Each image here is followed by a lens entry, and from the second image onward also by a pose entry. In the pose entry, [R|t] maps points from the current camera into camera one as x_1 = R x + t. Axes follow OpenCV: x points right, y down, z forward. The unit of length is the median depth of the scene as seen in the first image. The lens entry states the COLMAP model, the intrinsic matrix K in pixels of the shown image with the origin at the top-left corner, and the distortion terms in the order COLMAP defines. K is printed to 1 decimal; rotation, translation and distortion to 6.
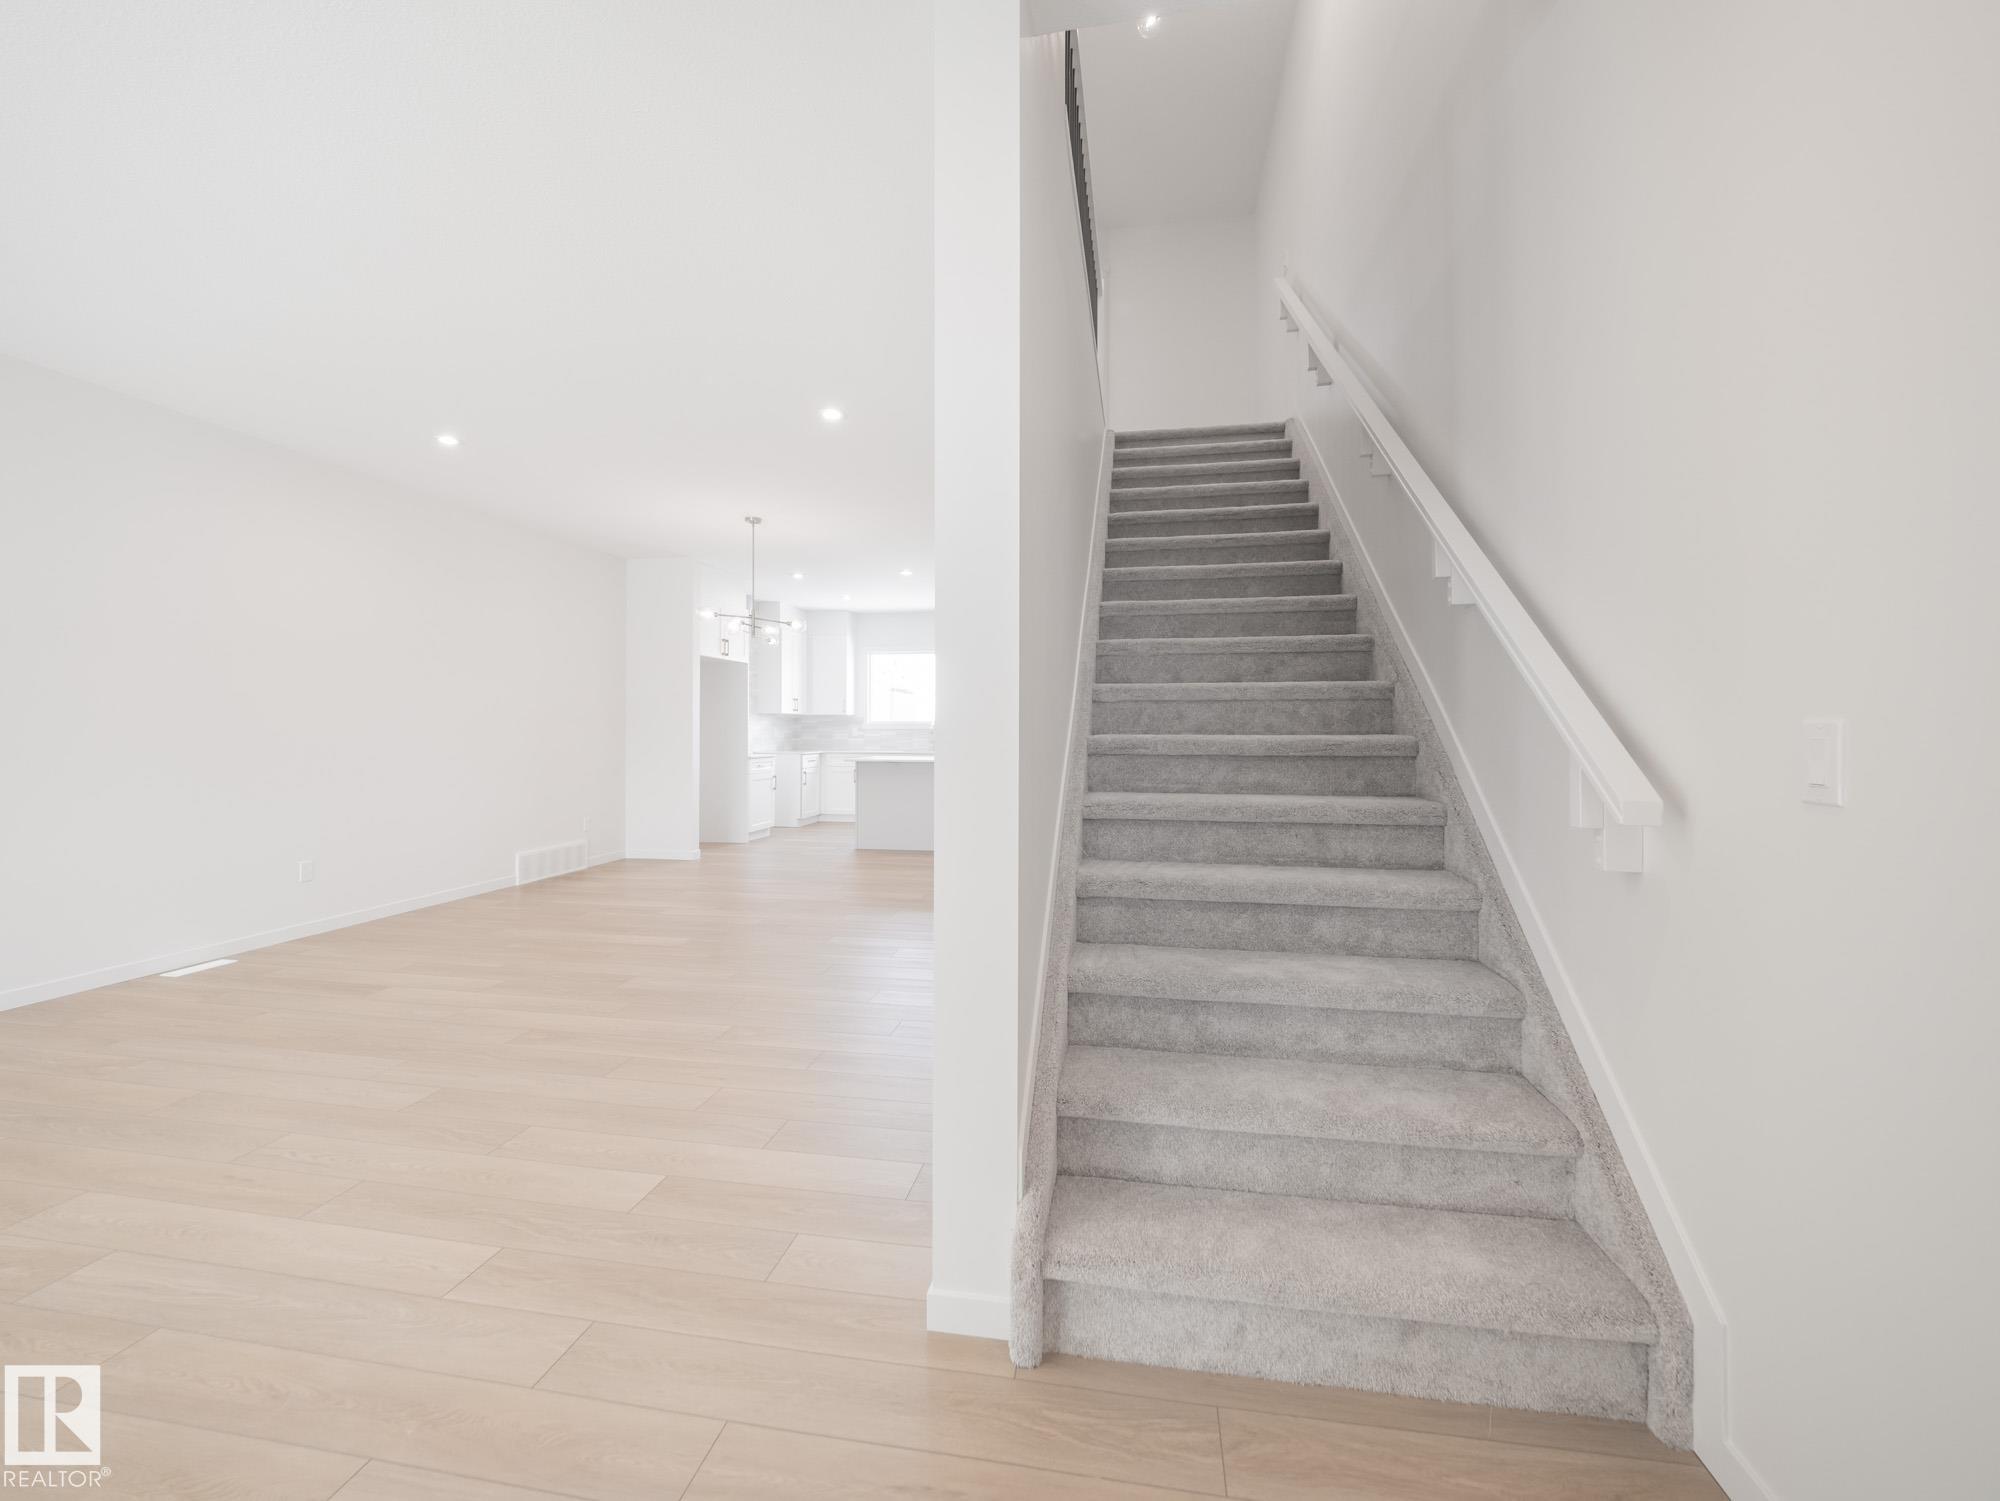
lens RADIAL K [[836.6, 0, 1001.2], [0, 836.6, 737.8], [0, 0, 1]] dist [-0.001509, -0.004524]
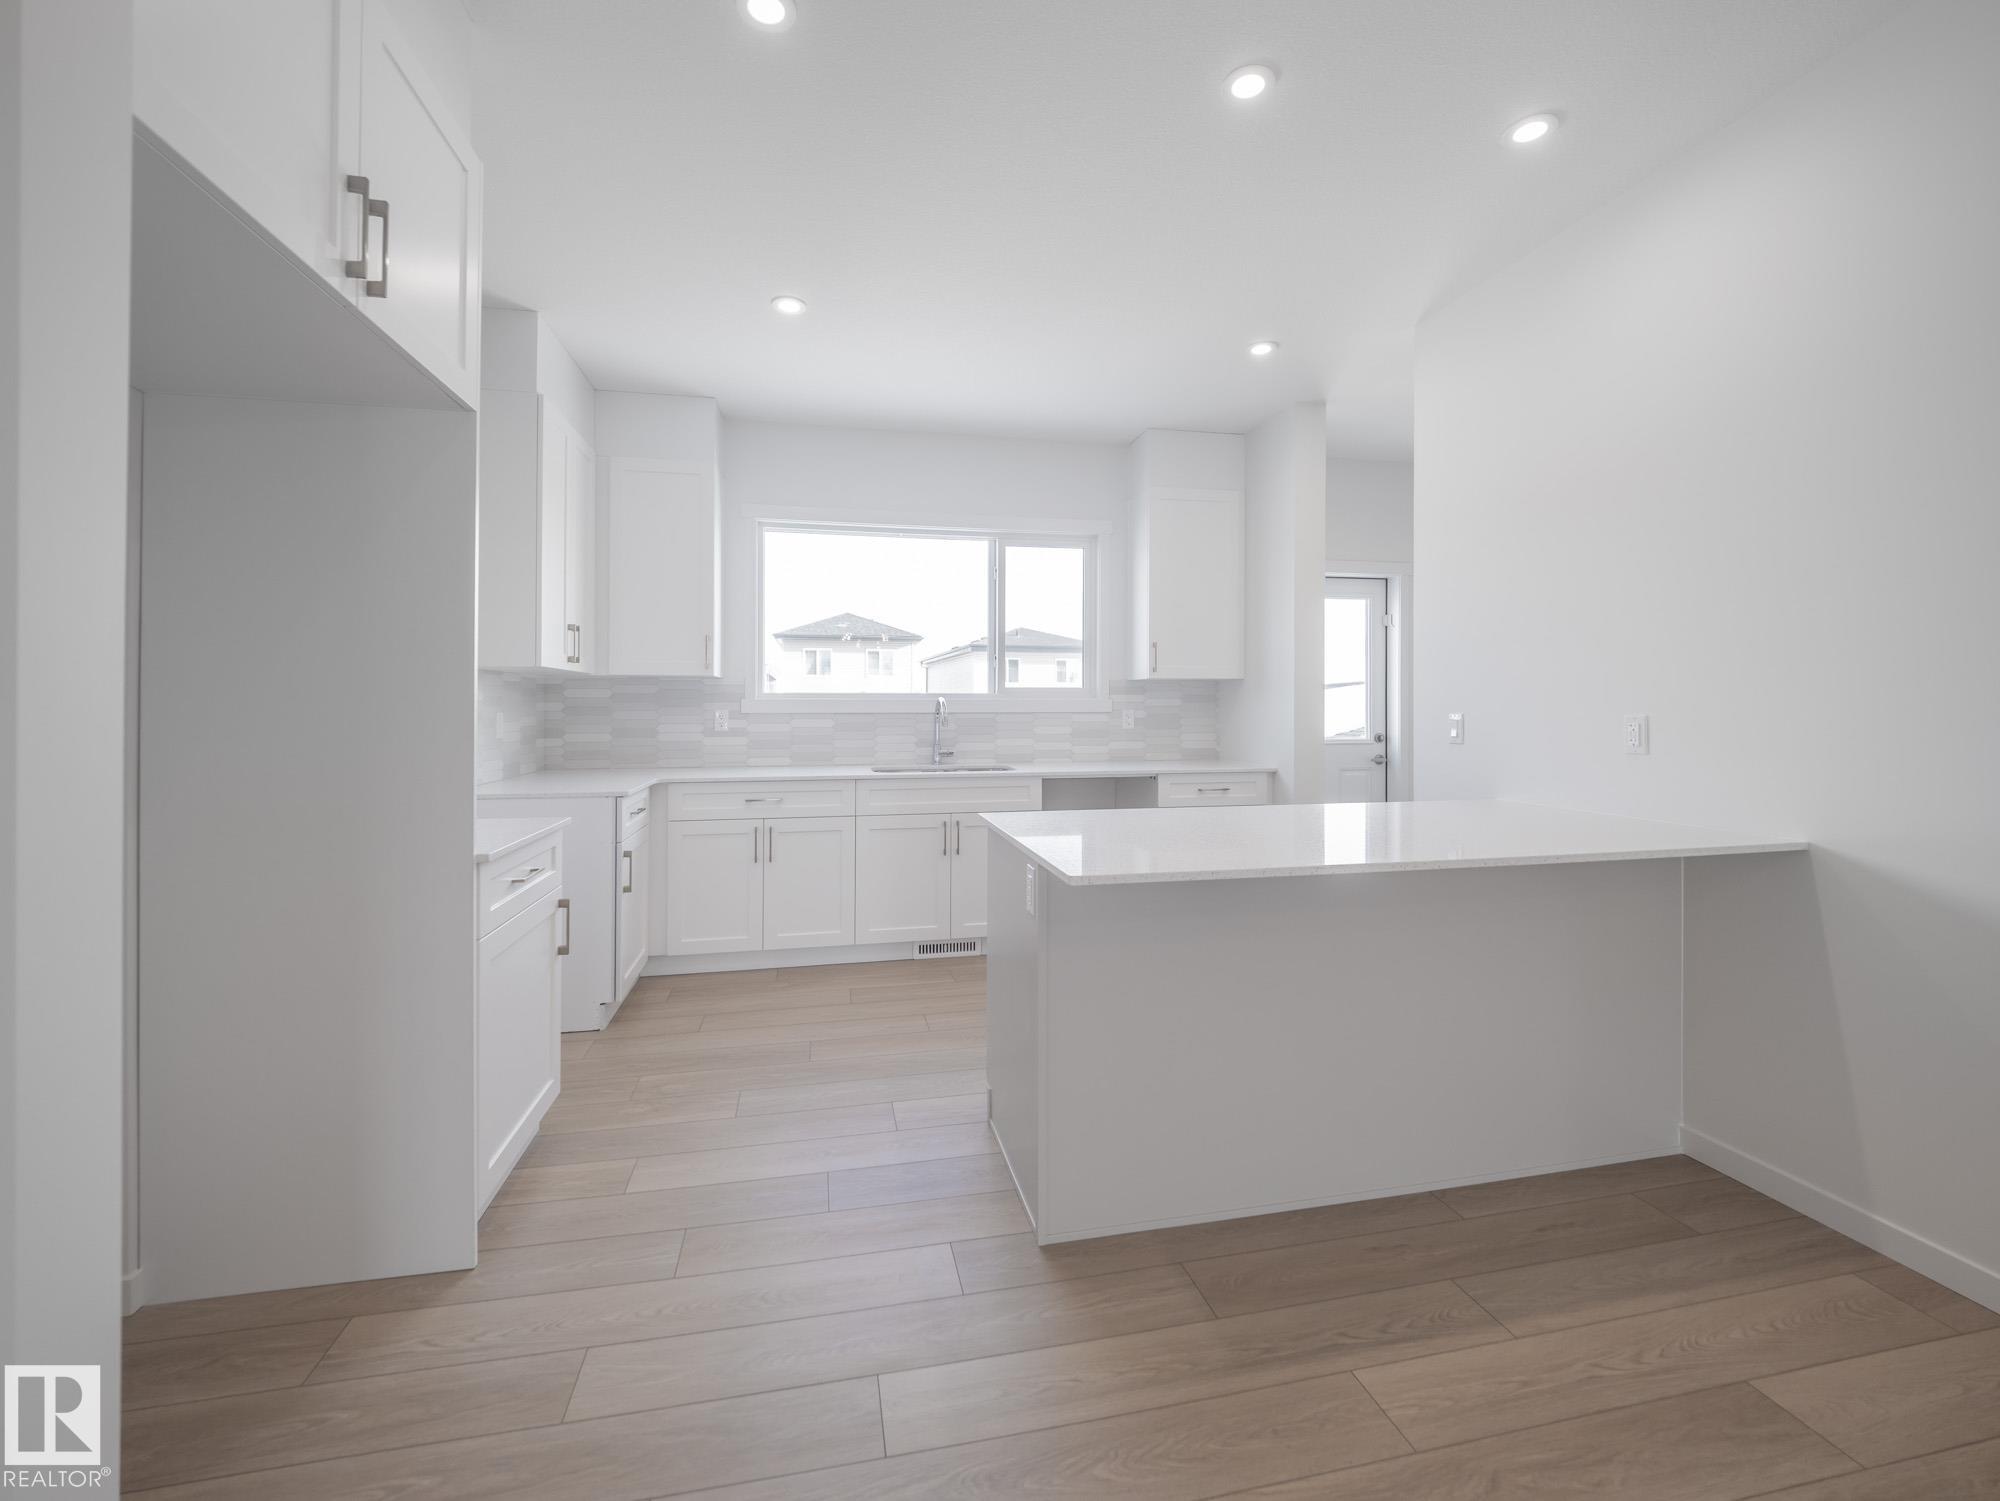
lens RADIAL K [[836.6, 0, 990.3], [0, 836.6, 704.8], [0, 0, 1]] dist [-0.001509, -0.004524]
pose [[0.930462, -0.006945, 0.366323, -0.239490], [0.011378, 0.999886, -0.009944, -0.010725], [-0.366212, 0.013420, 0.930435, 0.700740]]
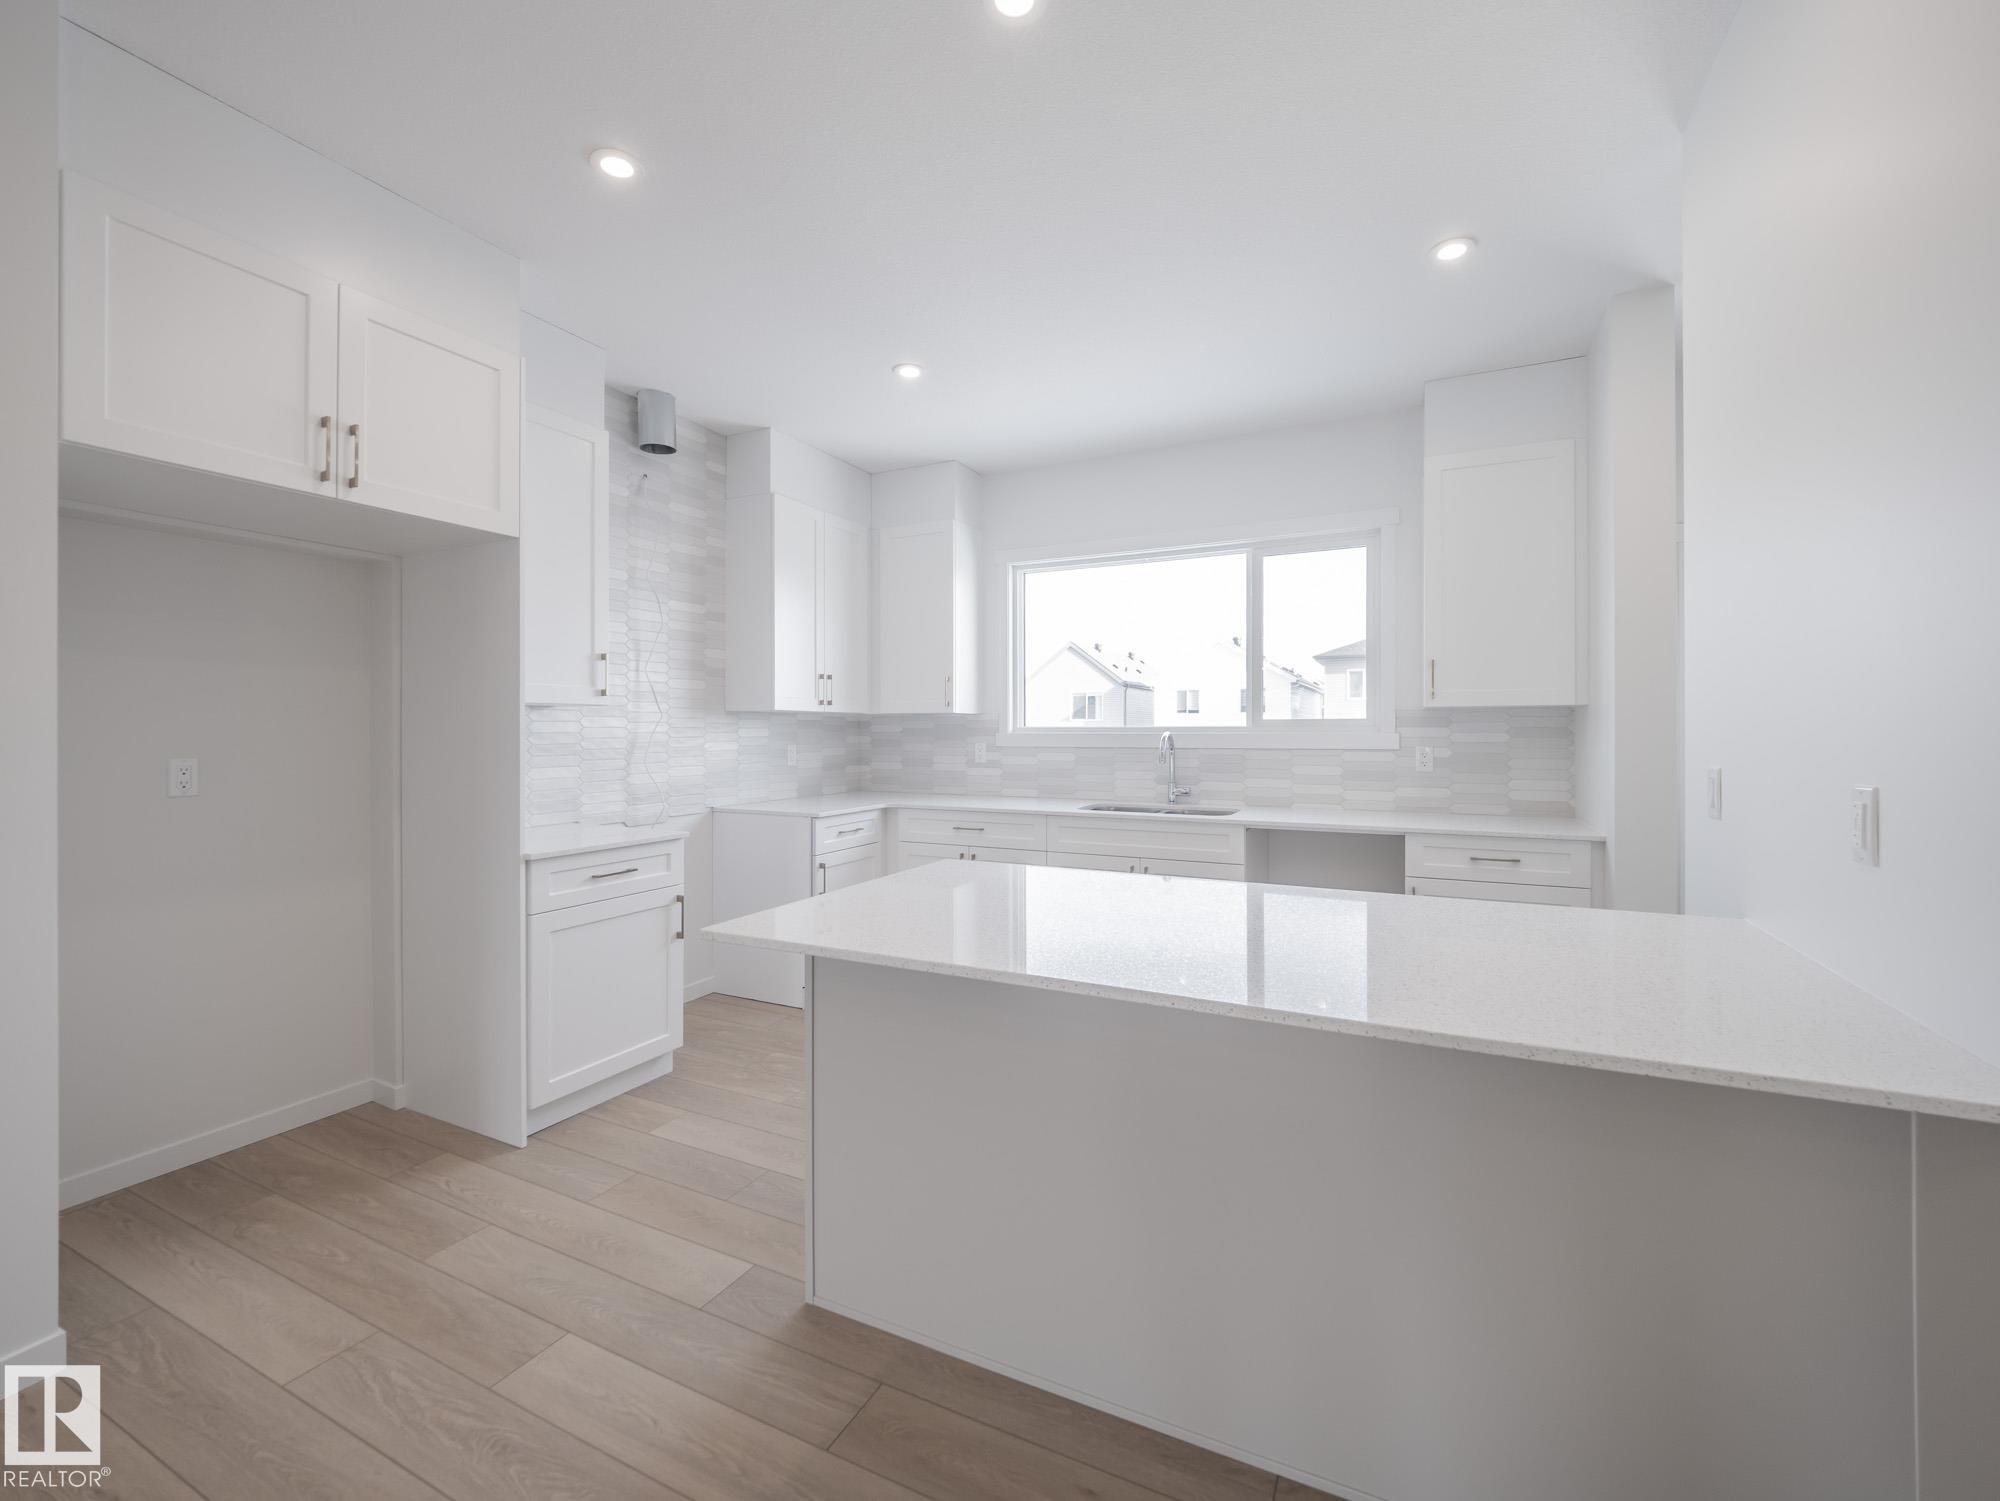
lens RADIAL K [[836.6, 0, 1002.4], [0, 836.6, 731.7], [0, 0, 1]] dist [-0.001509, -0.004524]
pose [[0.960475, -0.007096, -0.278274, -0.054101], [0.004097, 0.999927, -0.011357, -0.015386], [0.278334, 0.009768, 0.960435, 0.706589]]
